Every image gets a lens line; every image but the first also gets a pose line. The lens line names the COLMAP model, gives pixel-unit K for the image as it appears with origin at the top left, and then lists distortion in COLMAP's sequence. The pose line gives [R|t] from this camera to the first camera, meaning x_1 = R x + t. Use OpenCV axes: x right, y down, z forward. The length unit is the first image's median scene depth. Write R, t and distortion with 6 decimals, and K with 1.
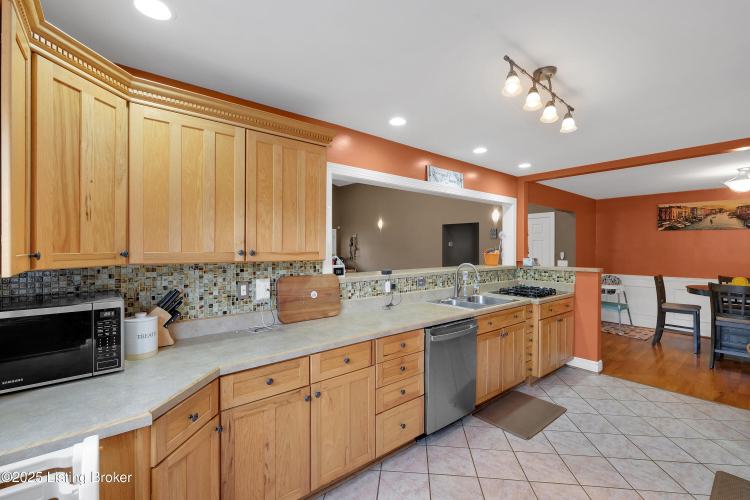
lens RADIAL K [[330.0, 0, 369.1], [0, 330.0, 253.4], [0, 0, 1]] dist [0.001216, 0.000101]
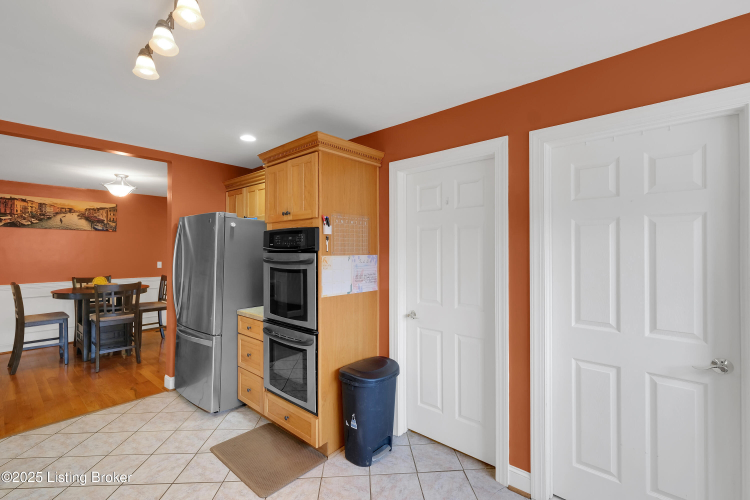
lens RADIAL K [[330.0, 0, 389.5], [0, 330.0, 243.6], [0, 0, 1]] dist [0.001216, 0.000101]
pose [[-0.179073, 0.016667, 0.983695, -0.063013], [0.016643, 0.999765, -0.013909, -0.002214], [-0.983695, 0.013881, -0.179308, 0.247421]]
